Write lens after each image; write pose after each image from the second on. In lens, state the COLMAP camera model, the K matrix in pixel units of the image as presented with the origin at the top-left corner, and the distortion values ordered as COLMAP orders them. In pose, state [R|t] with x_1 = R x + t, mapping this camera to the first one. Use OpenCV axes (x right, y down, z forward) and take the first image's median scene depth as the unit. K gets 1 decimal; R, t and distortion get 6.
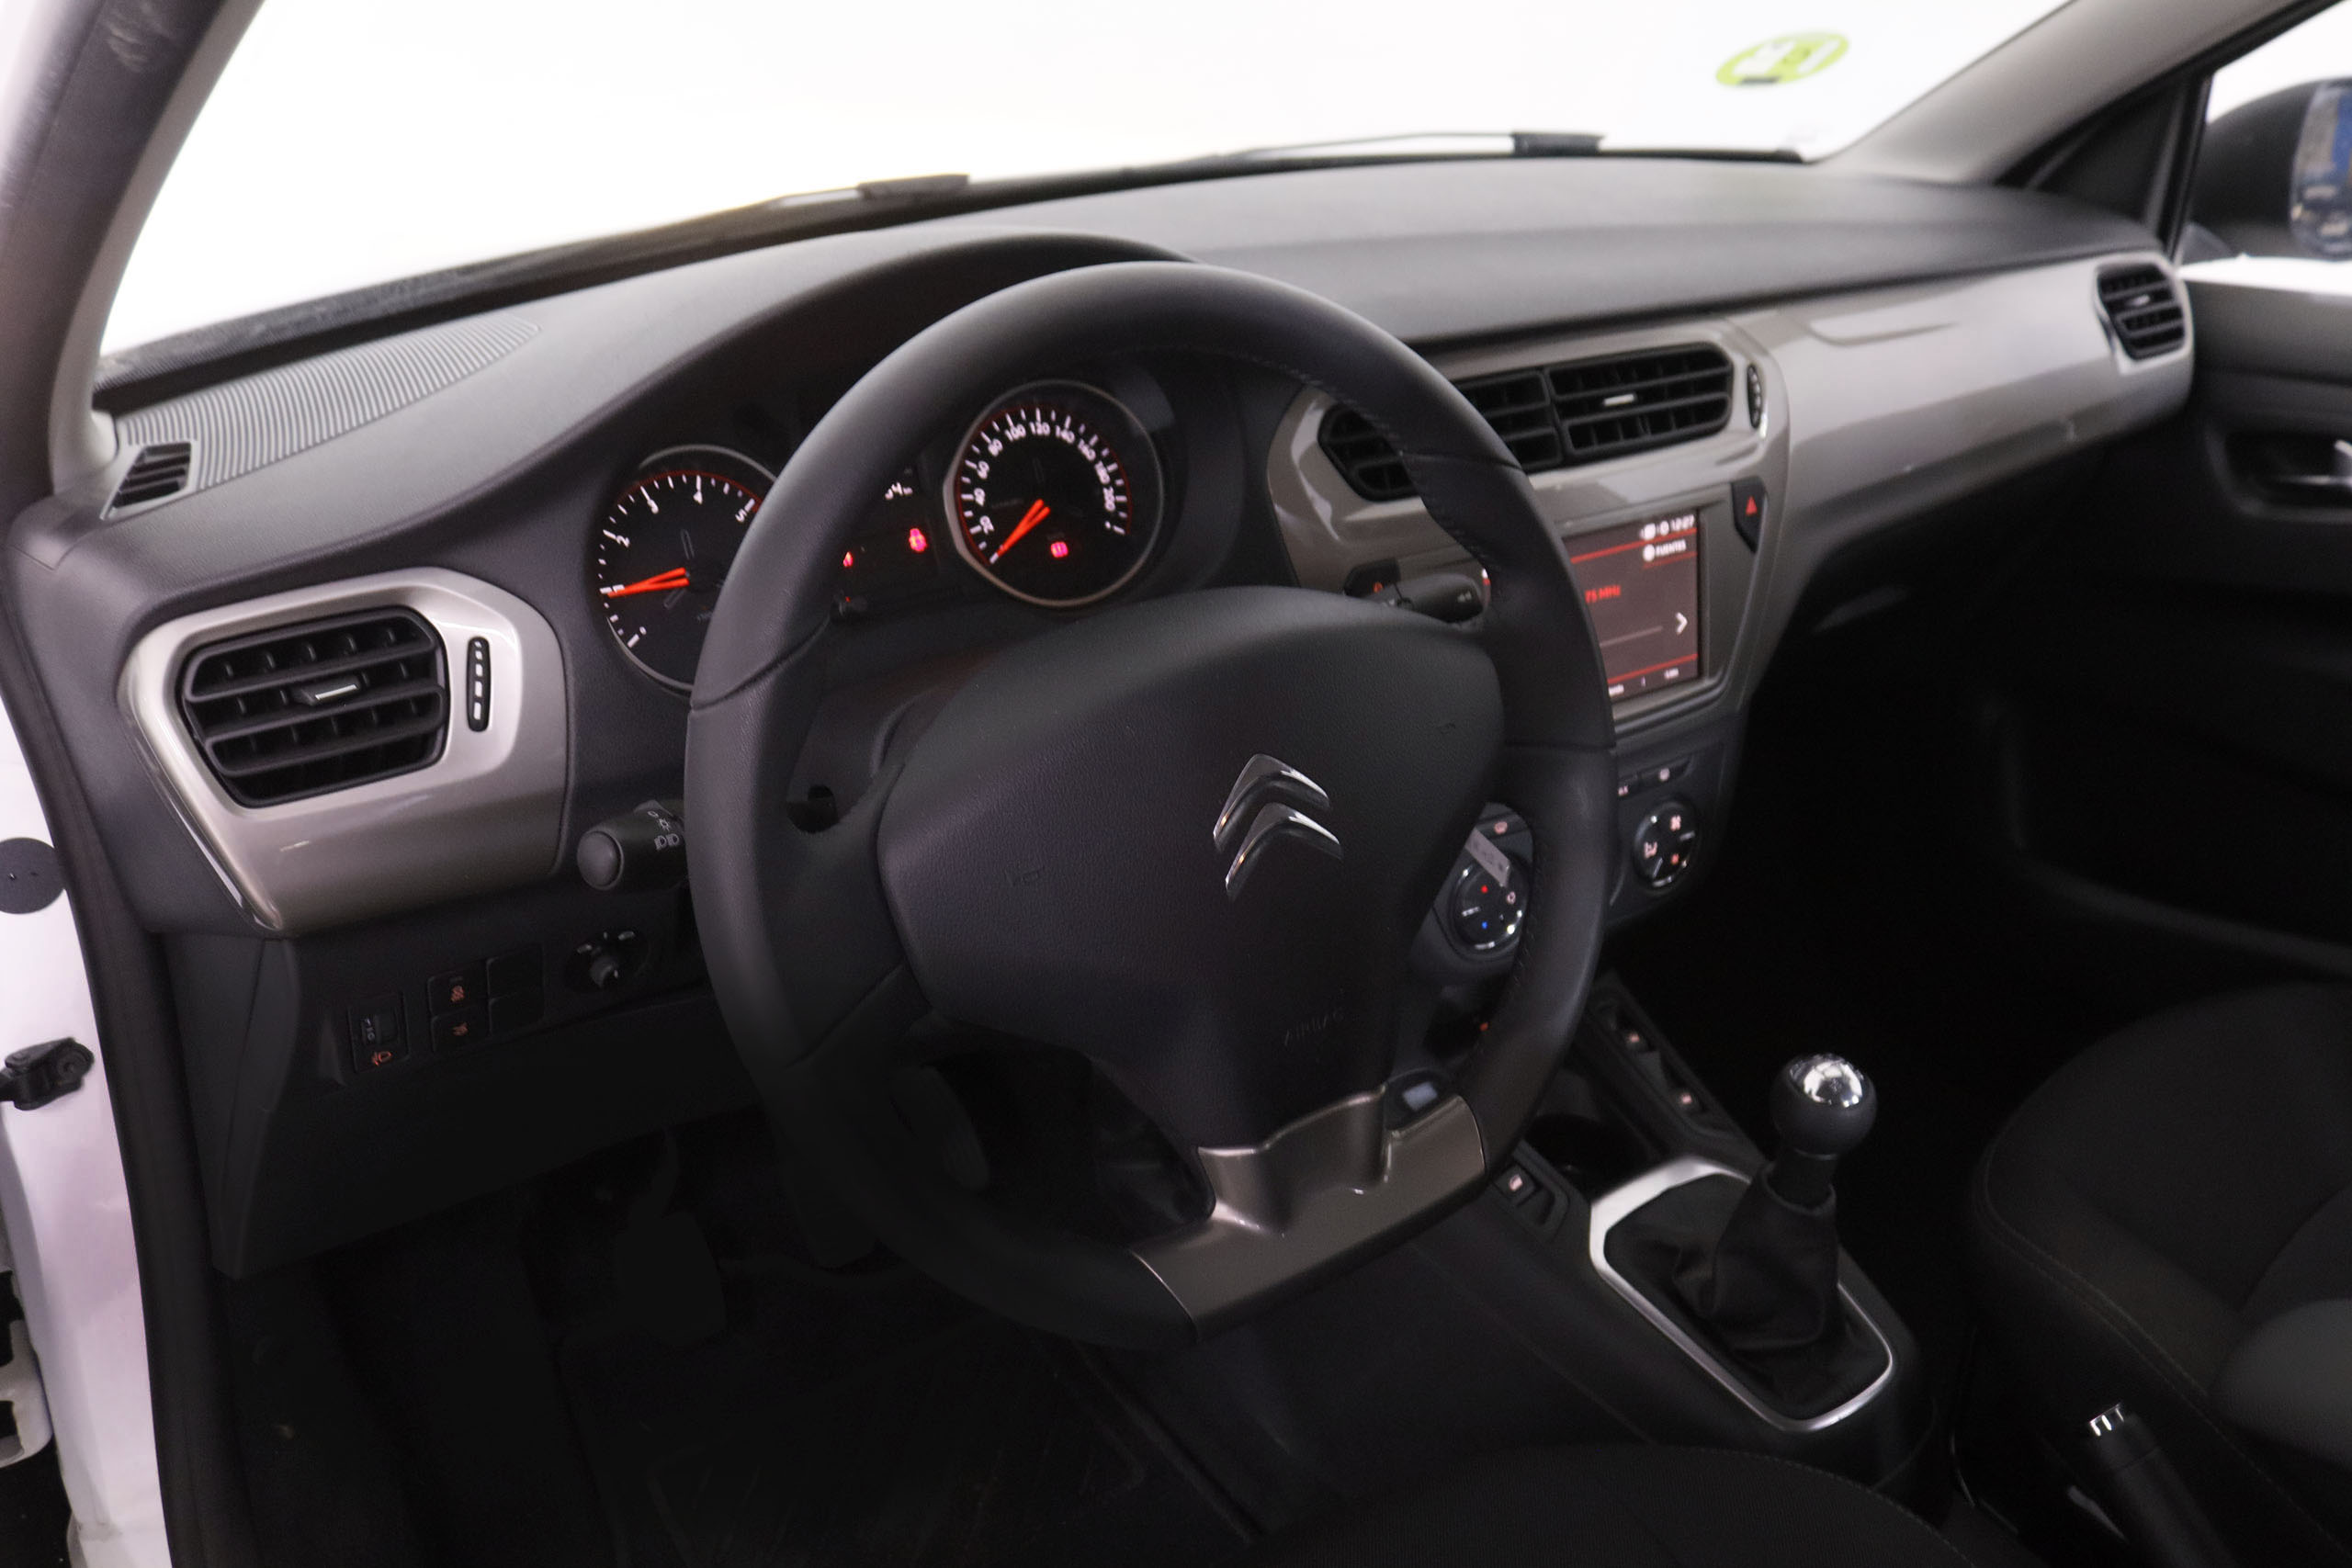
lens RADIAL K [[1997.5, 0, 1176.0], [0, 1997.5, 784.0], [0, 0, 1]] dist [-0.042118, 0.001396]
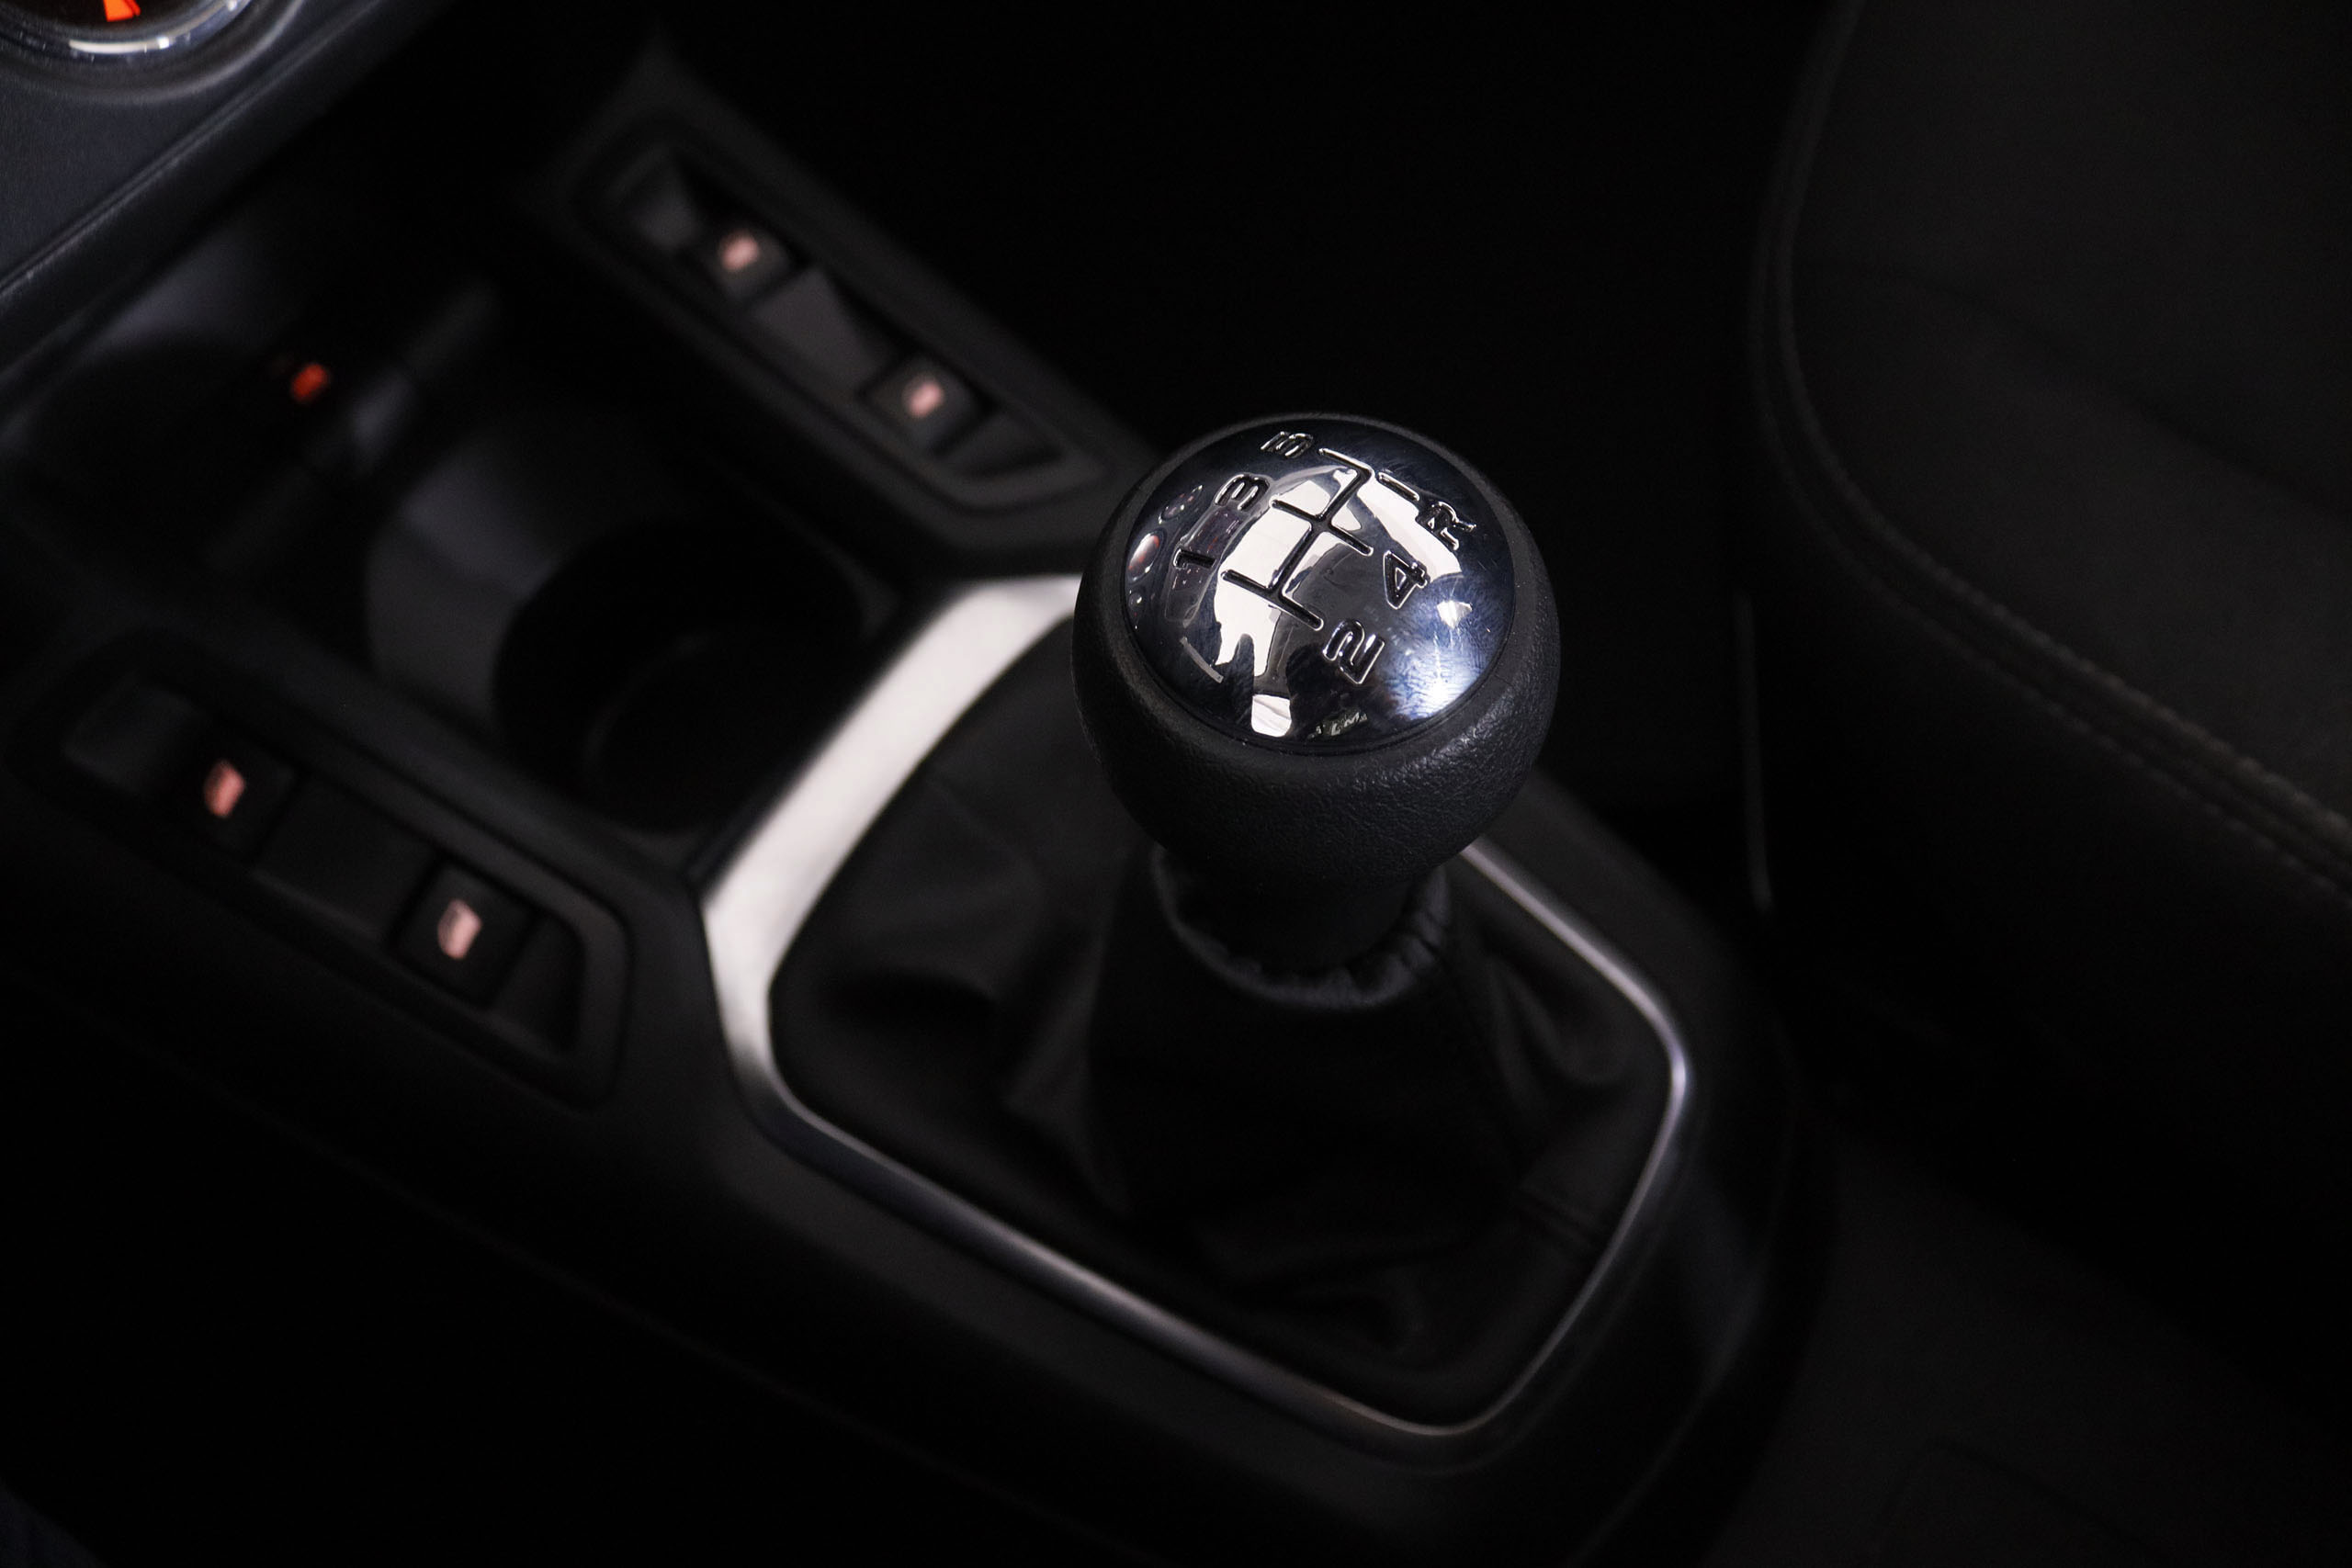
lens RADIAL K [[1939.0, 0, 1176.0], [0, 1939.0, 784.0], [0, 0, 1]] dist [-0.183975, 0.151288]
pose [[0.924944, -0.366751, 0.099863, 0.252529], [0.262421, 0.806207, 0.530251, 0.053728], [-0.274980, -0.464246, 0.841939, 0.726919]]
